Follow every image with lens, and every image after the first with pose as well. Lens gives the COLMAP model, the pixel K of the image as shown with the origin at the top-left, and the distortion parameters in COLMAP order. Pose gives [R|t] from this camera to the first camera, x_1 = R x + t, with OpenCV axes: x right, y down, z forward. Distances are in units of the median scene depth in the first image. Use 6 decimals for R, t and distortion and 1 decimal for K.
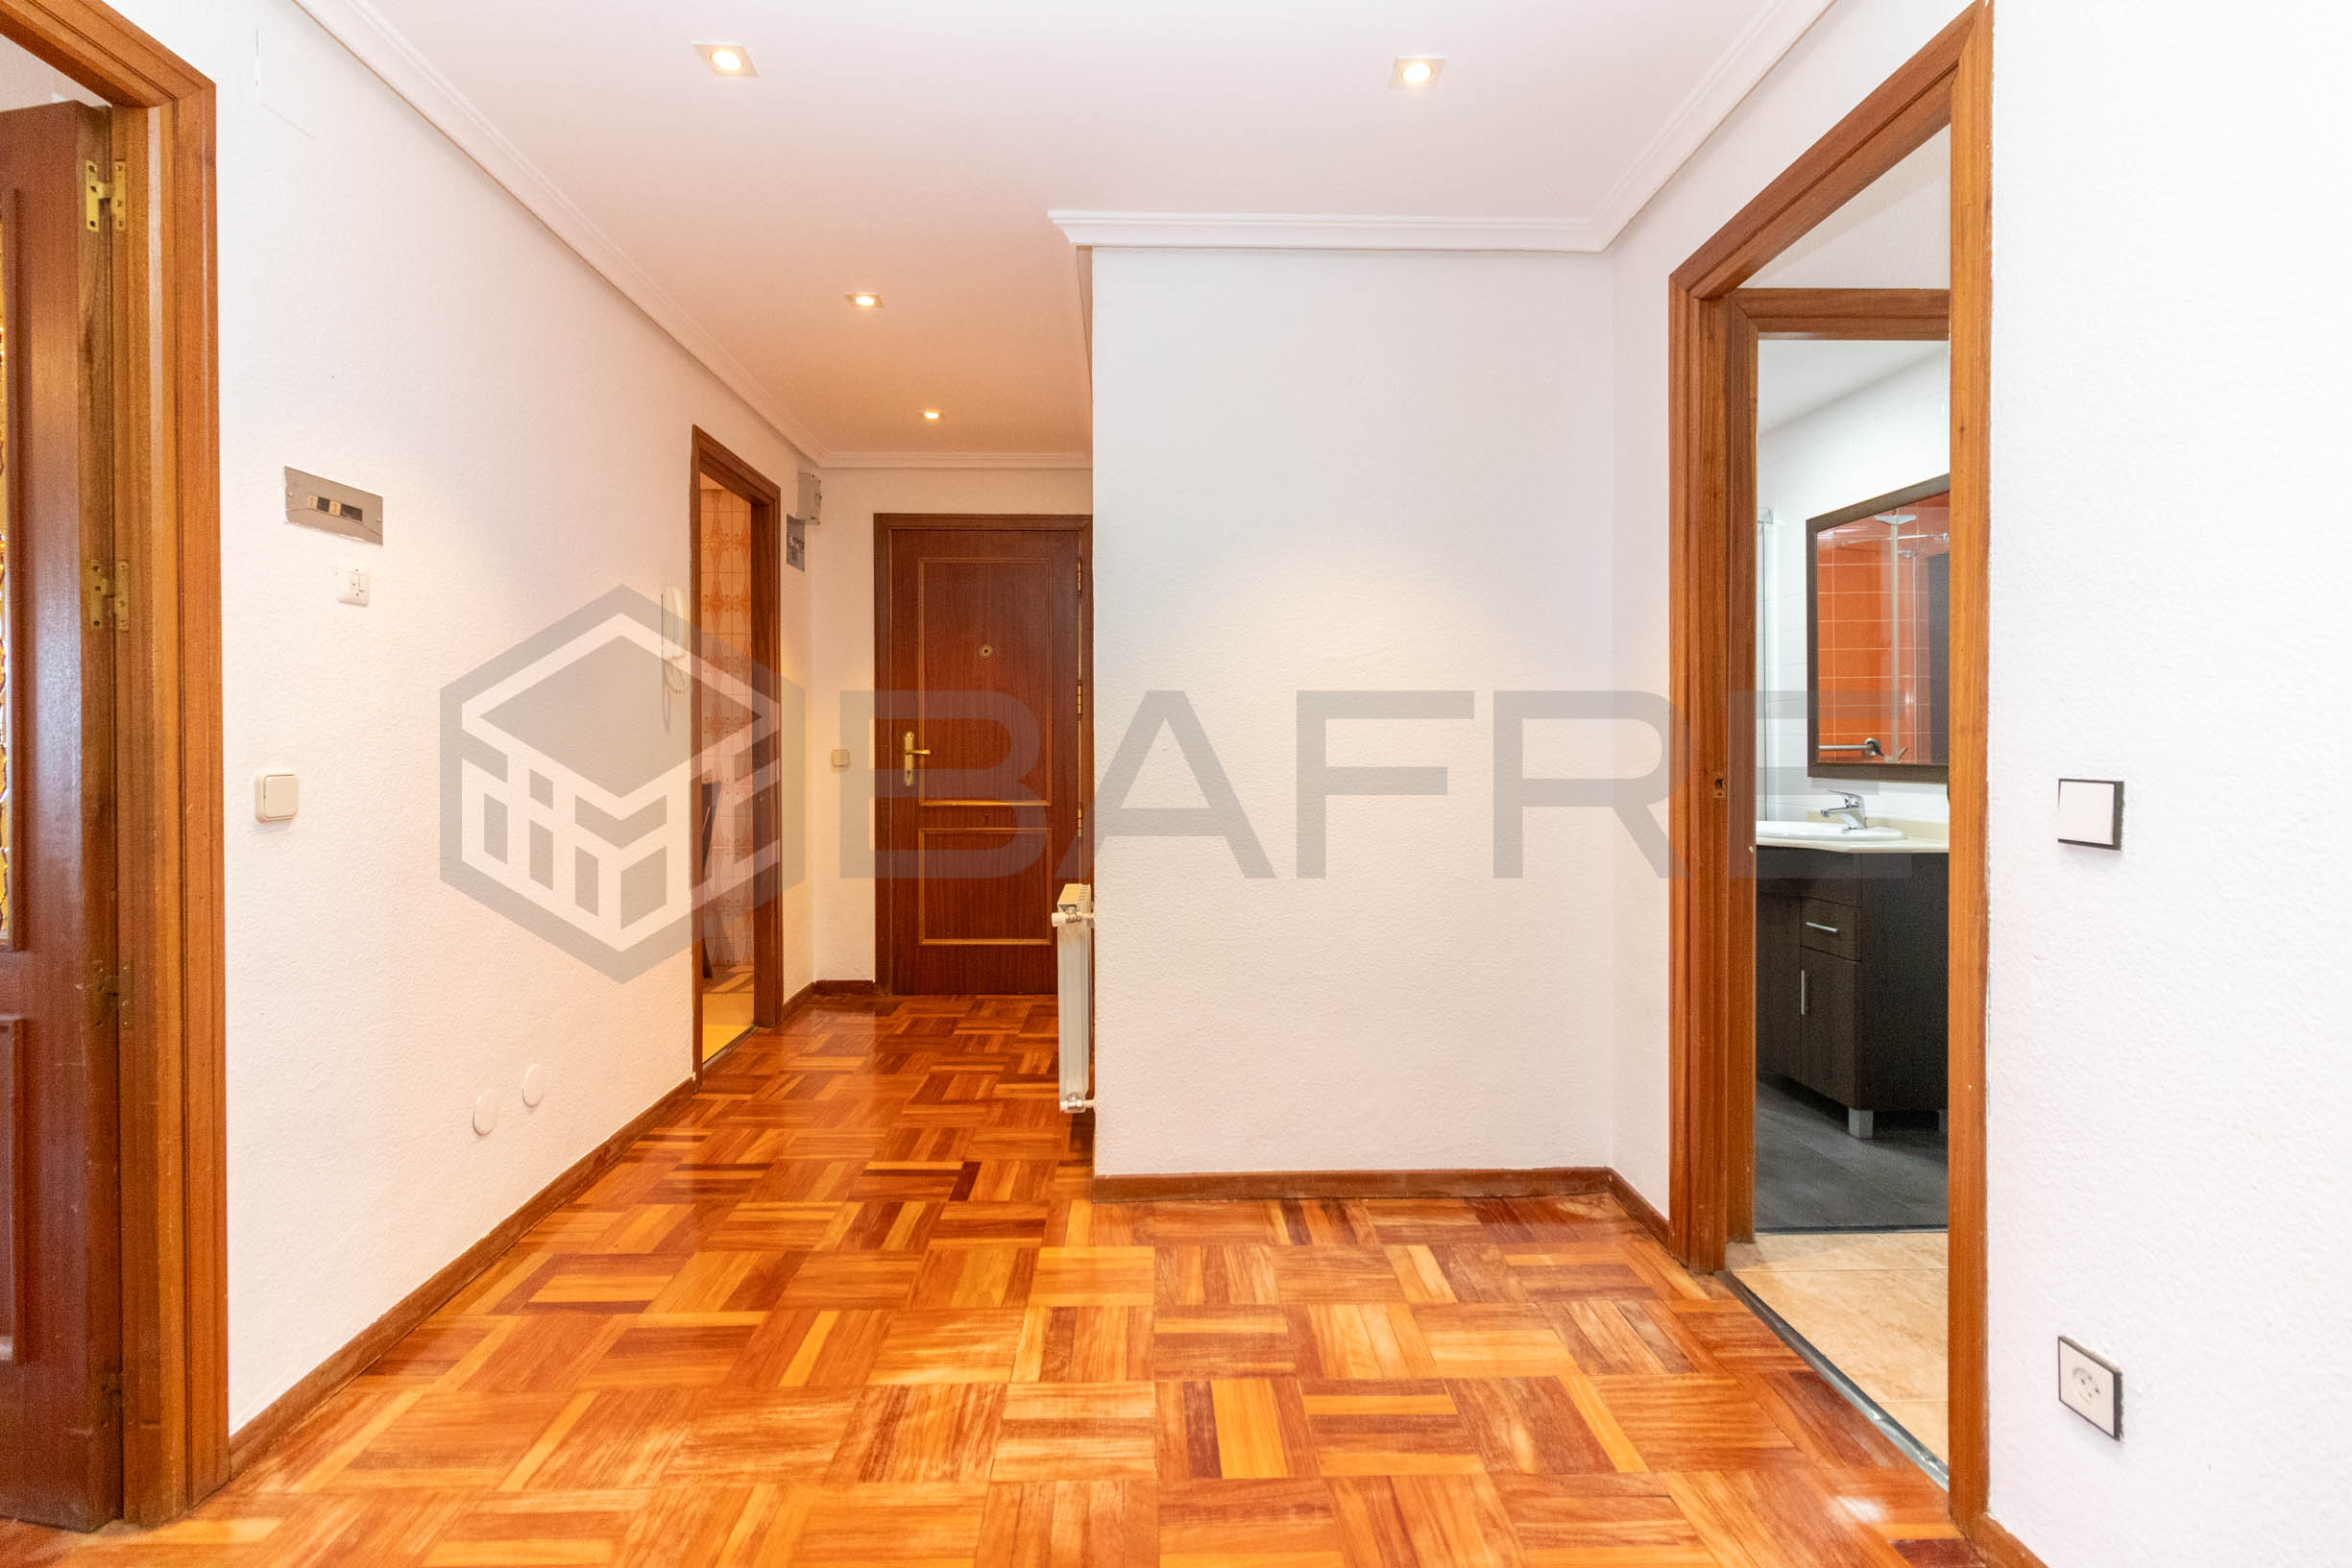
lens RADIAL K [[1092.5, 0, 1171.7], [0, 1092.5, 769.4], [0, 0, 1]] dist [-0.000808, 0.000717]
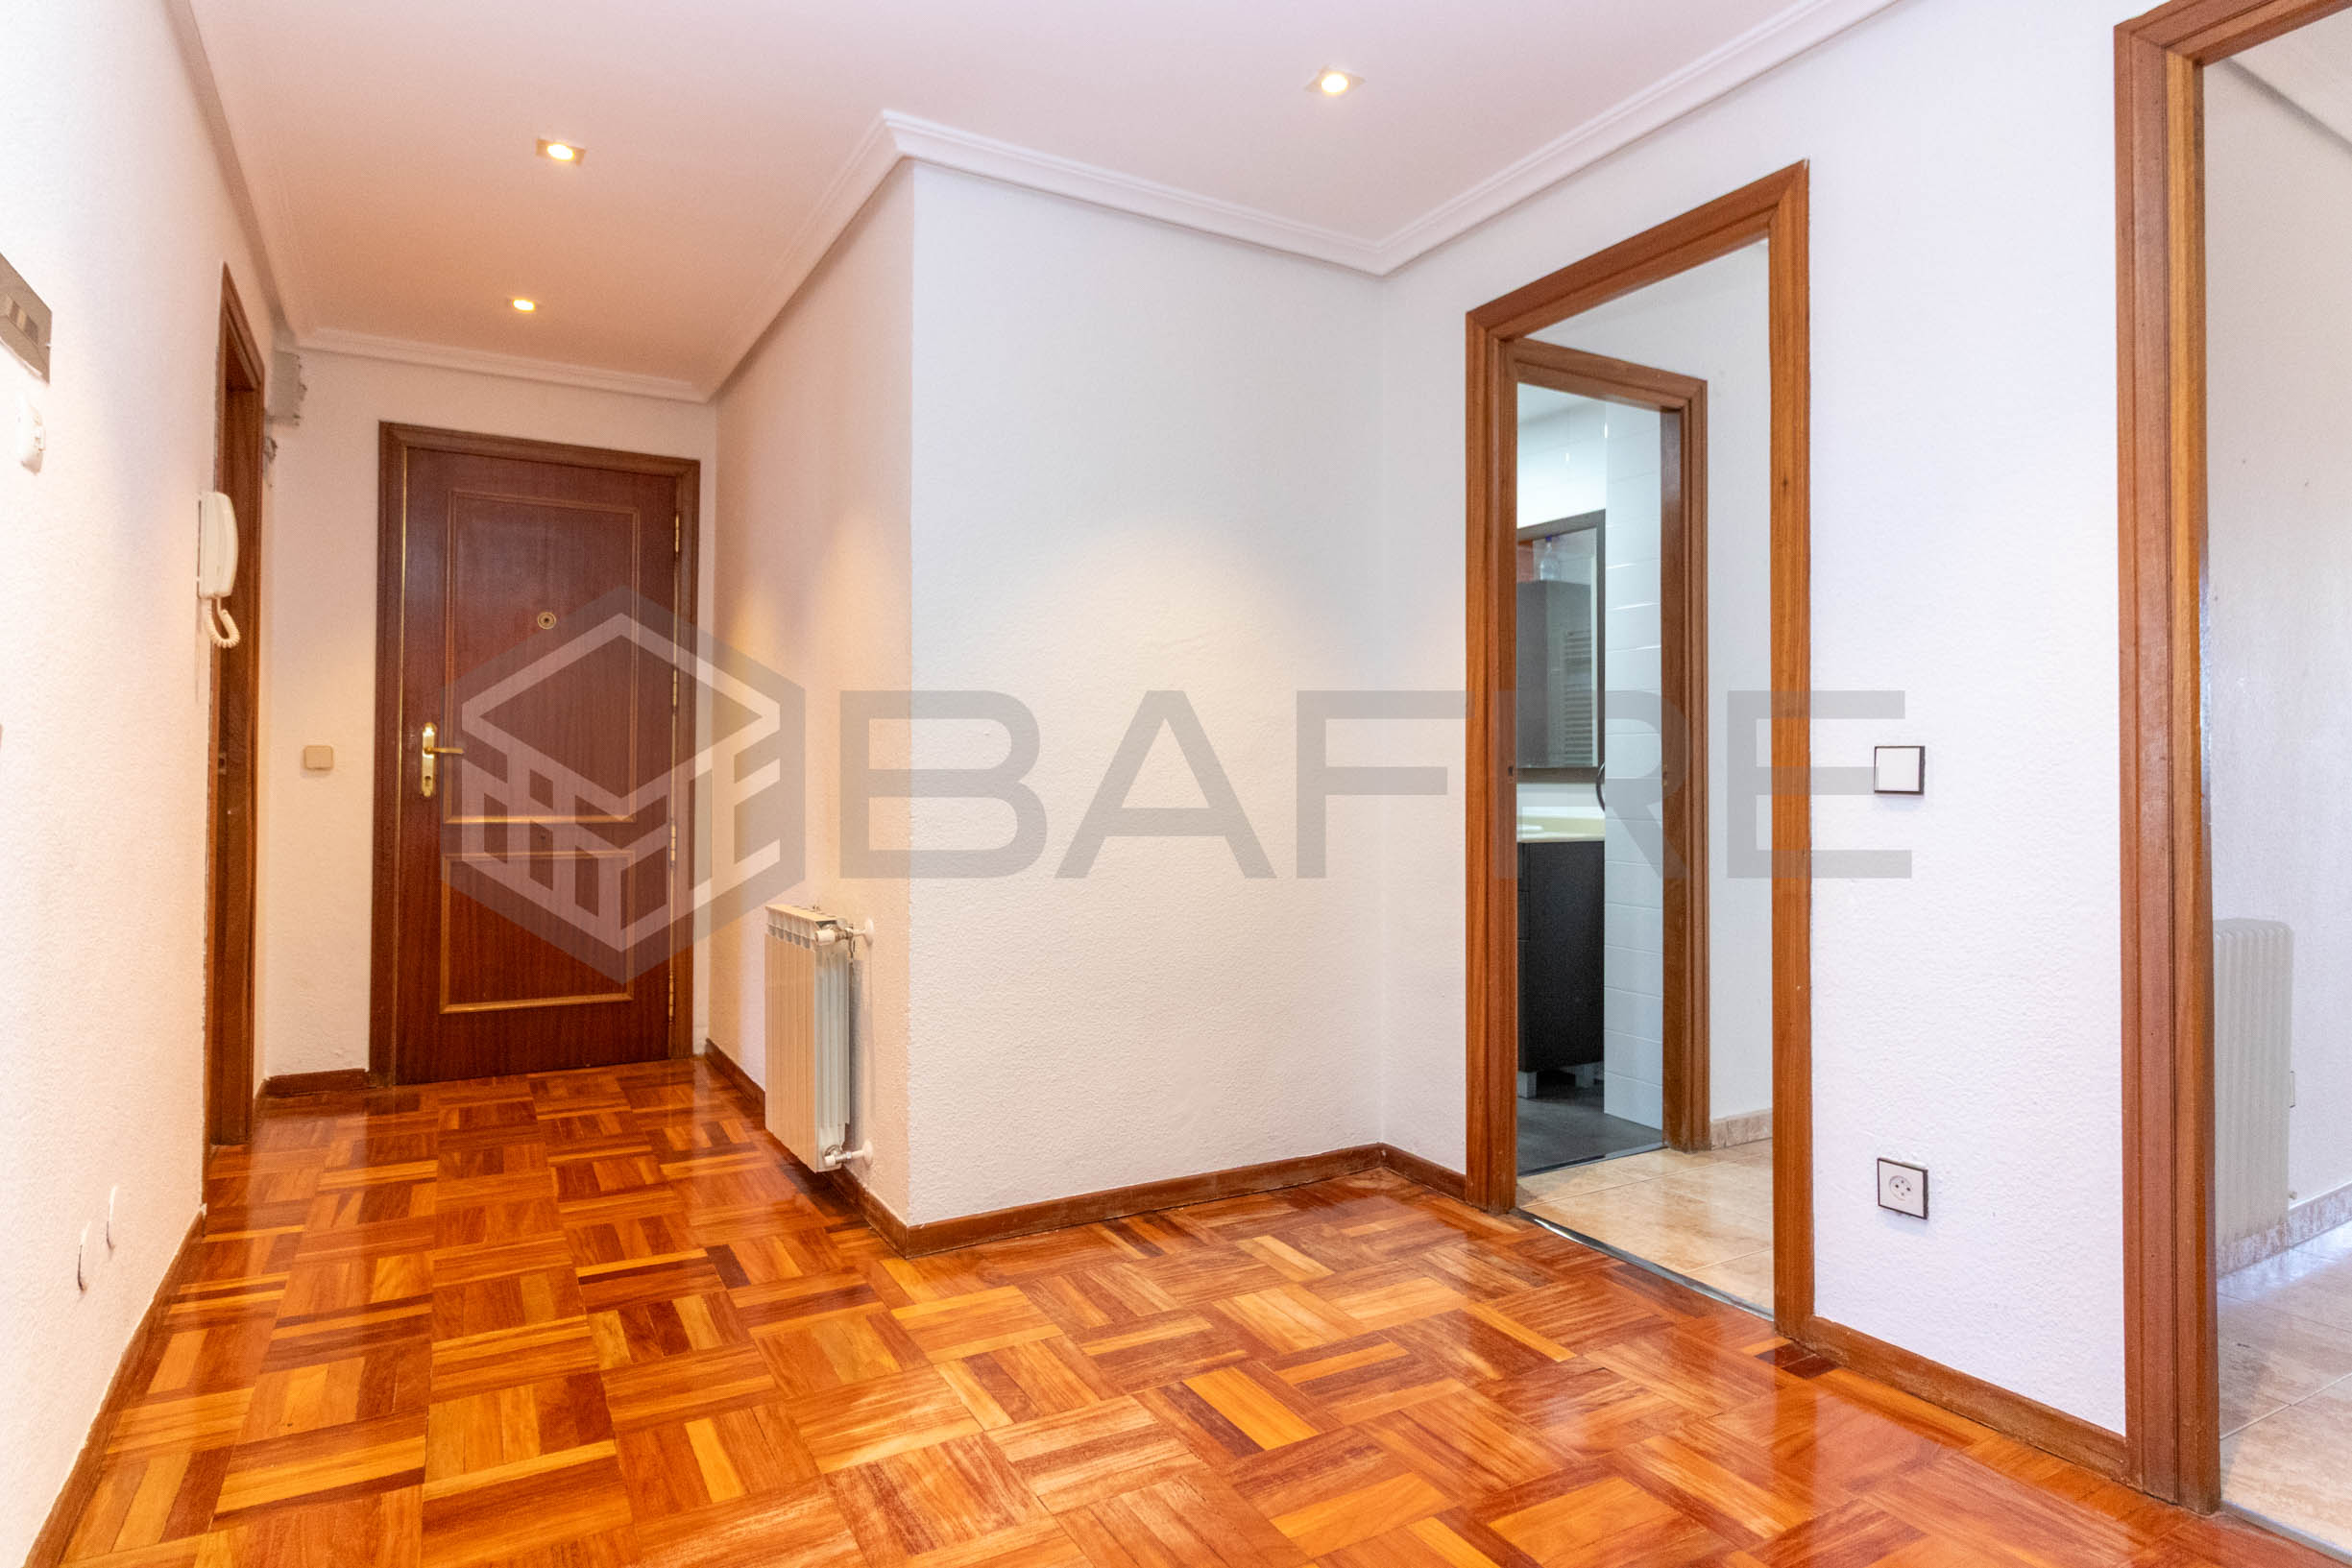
lens RADIAL K [[1290.3, 0, 1176.4], [0, 1290.3, 778.3], [0, 0, 1]] dist [0.002765, -0.002819]
pose [[0.880689, 0.004571, 0.473673, -0.405933], [0.004982, 0.999809, -0.018910, 0.041864], [-0.473669, 0.019014, 0.880498, -0.003944]]
